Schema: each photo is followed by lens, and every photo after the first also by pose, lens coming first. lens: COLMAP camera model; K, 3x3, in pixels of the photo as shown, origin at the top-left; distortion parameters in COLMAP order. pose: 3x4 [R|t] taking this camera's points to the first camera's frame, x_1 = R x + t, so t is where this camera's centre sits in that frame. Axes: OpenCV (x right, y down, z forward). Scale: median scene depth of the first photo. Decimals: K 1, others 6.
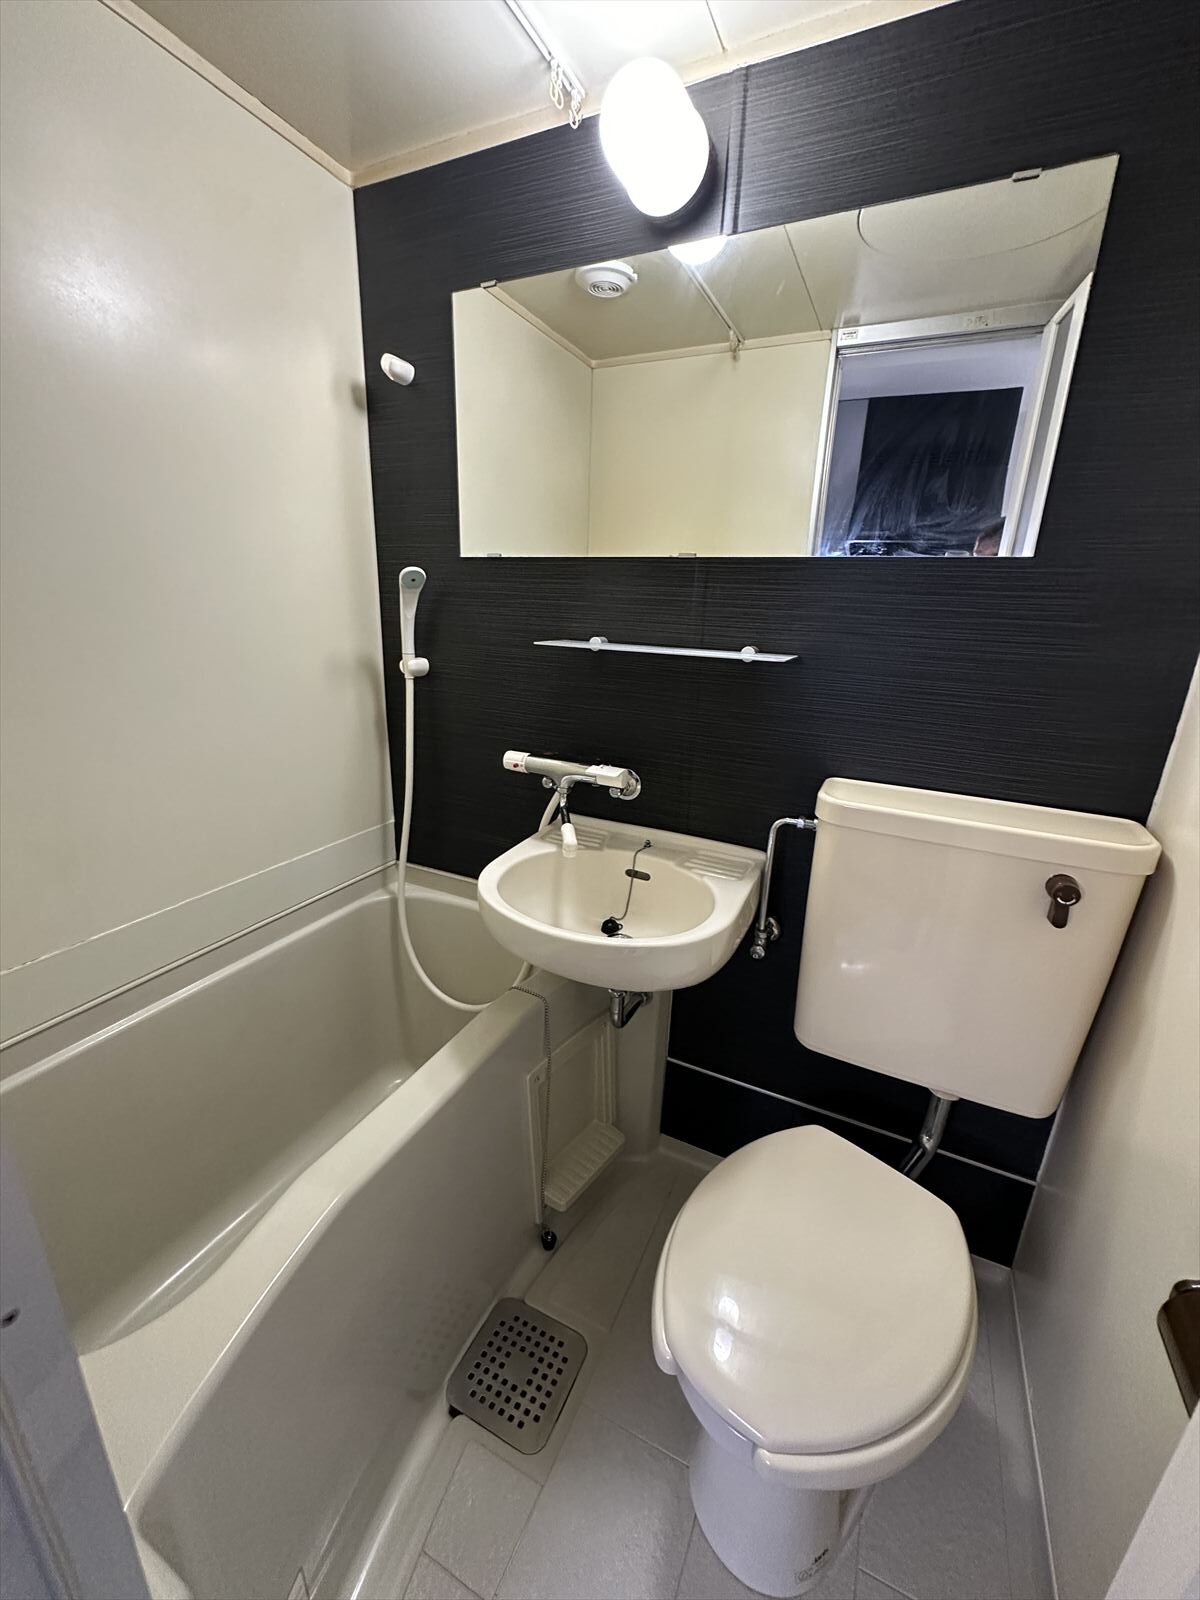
lens RADIAL K [[639.9, 0, 600.8], [0, 639.9, 796.8], [0, 0, 1]] dist [-0.002340, 0.000638]
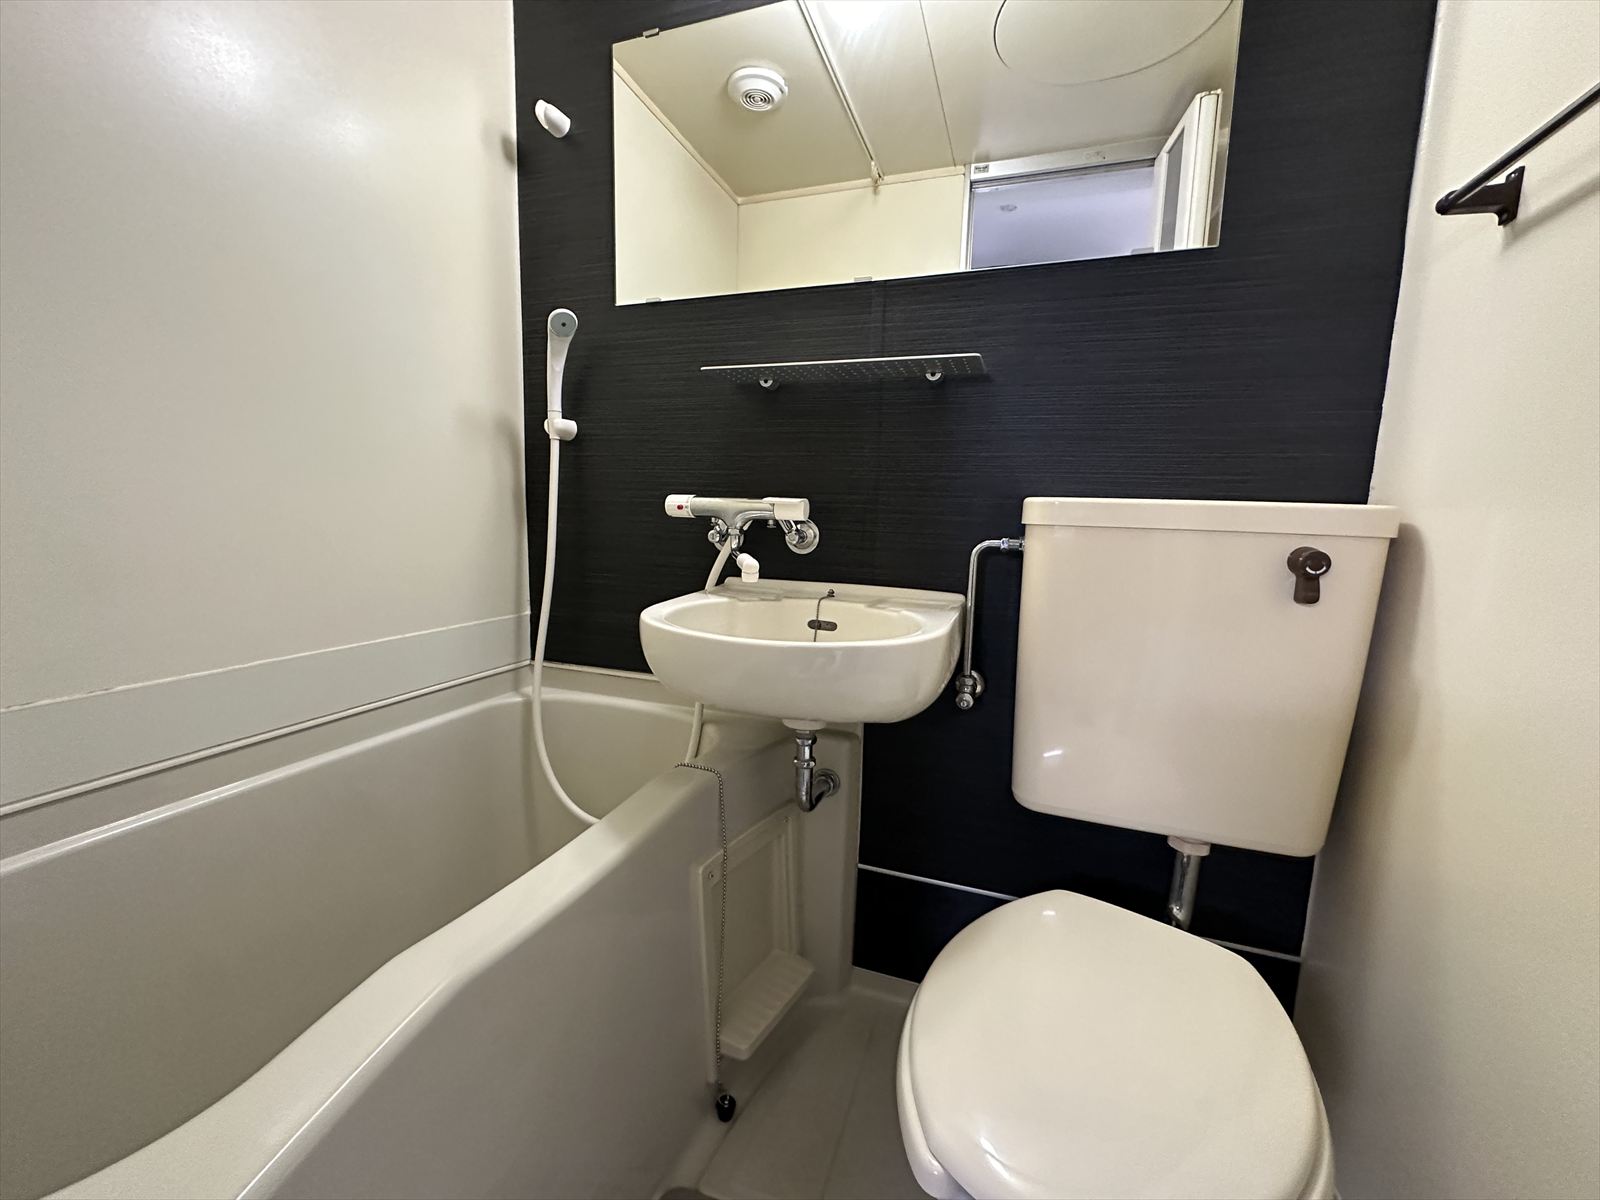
lens RADIAL K [[639.9, 0, 799.8], [0, 639.9, 600.0], [0, 0, 1]] dist [-0.002340, 0.000638]
pose [[0.994140, -0.020125, 0.106206, -0.063651], [0.037303, 0.986030, -0.162335, 0.221555], [-0.101456, 0.165345, 0.981003, 0.133074]]
